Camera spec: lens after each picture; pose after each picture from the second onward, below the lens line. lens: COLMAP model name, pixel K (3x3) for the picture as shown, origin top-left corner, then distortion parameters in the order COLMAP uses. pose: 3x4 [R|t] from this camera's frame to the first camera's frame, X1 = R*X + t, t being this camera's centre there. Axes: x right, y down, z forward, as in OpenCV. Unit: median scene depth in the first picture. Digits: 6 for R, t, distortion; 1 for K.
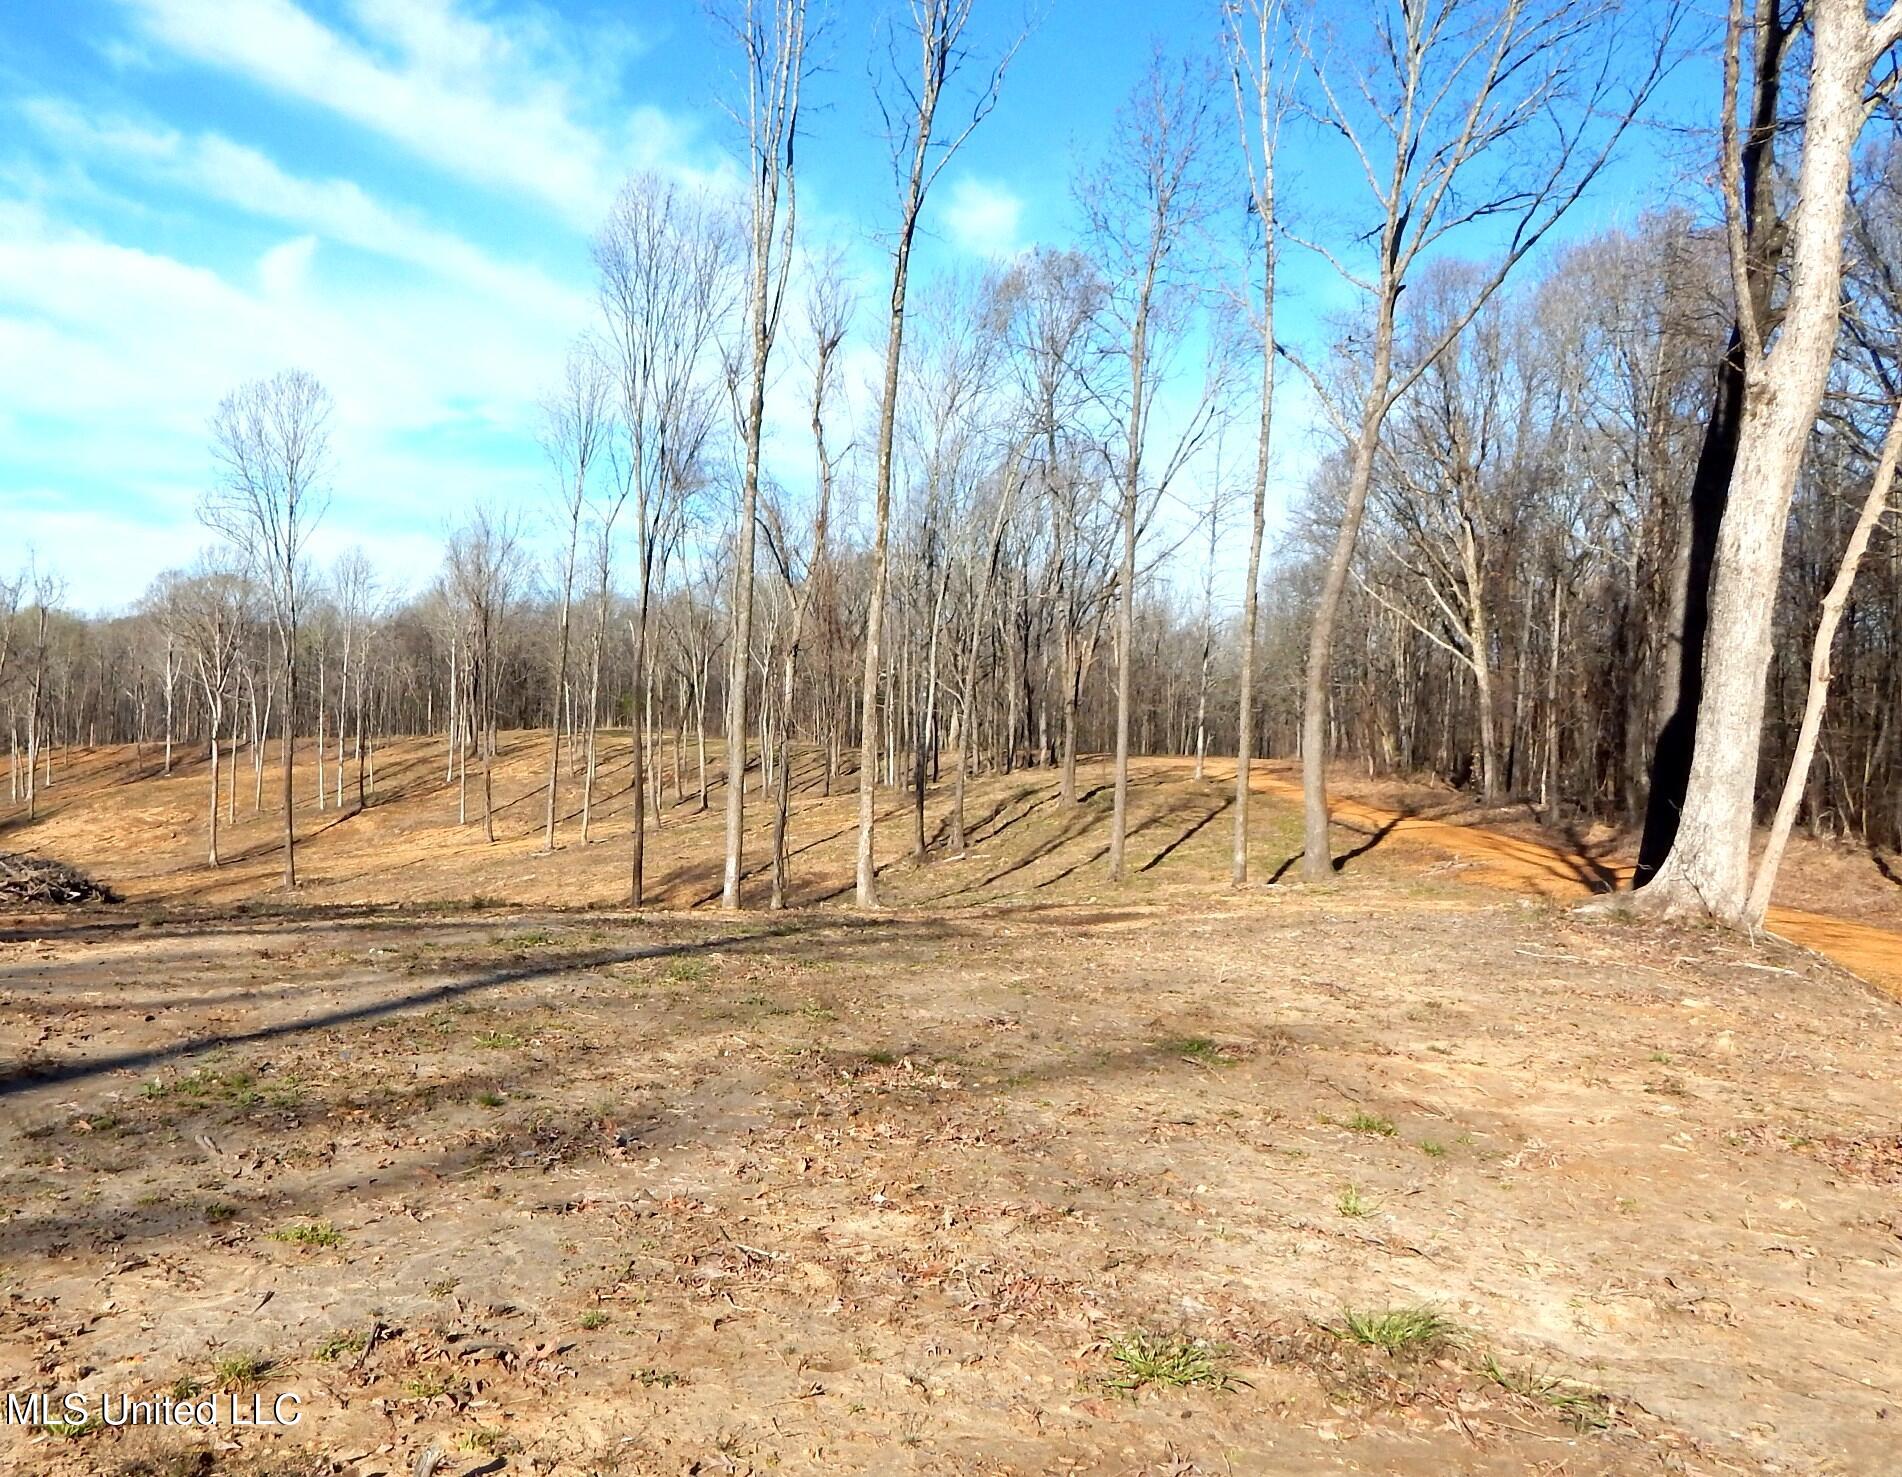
lens RADIAL K [[1845.5, 0, 956.2], [0, 1845.5, 733.5], [0, 0, 1]] dist [0.026921, 0.000000]
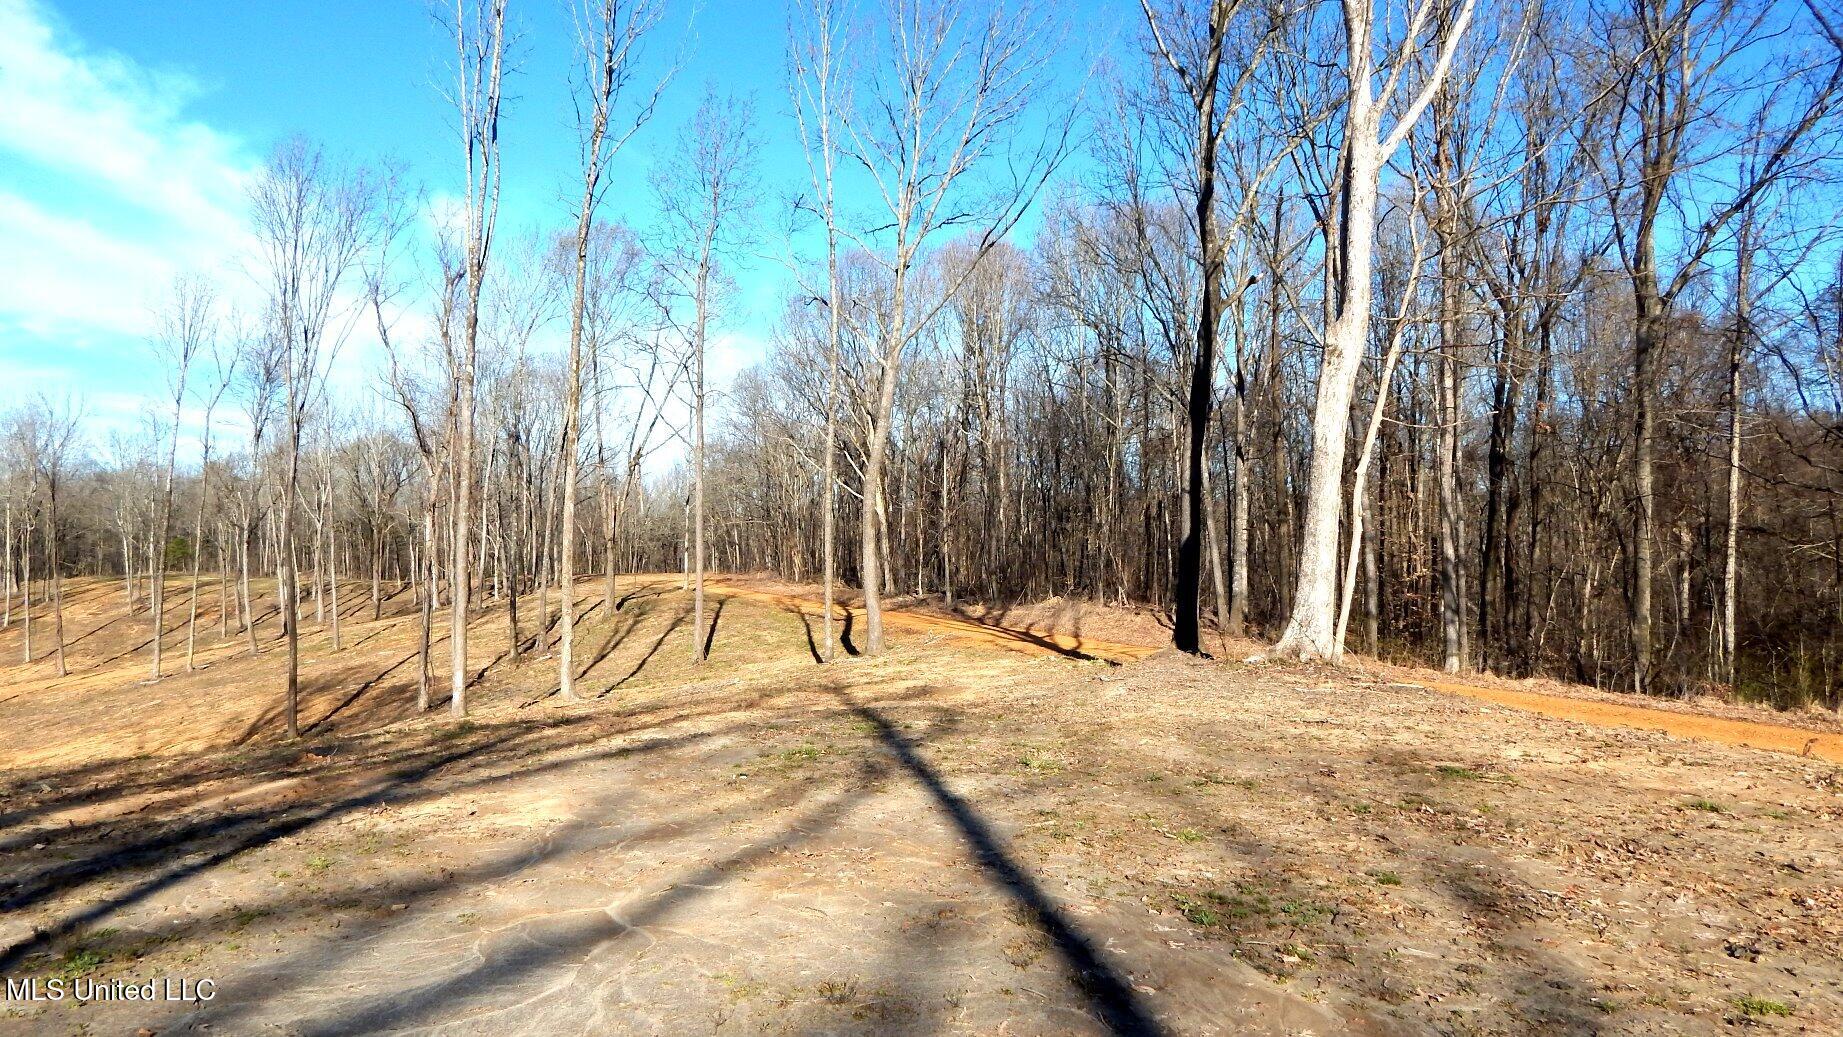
lens RADIAL K [[1211.2, 0, 930.9], [0, 1211.2, 523.9], [0, 0, 1]] dist [-0.000550, -0.005350]
pose [[0.878552, -0.030270, 0.476687, -0.200415], [0.039889, 0.999153, -0.010071, -0.012109], [-0.475979, 0.027862, 0.879015, 0.090140]]
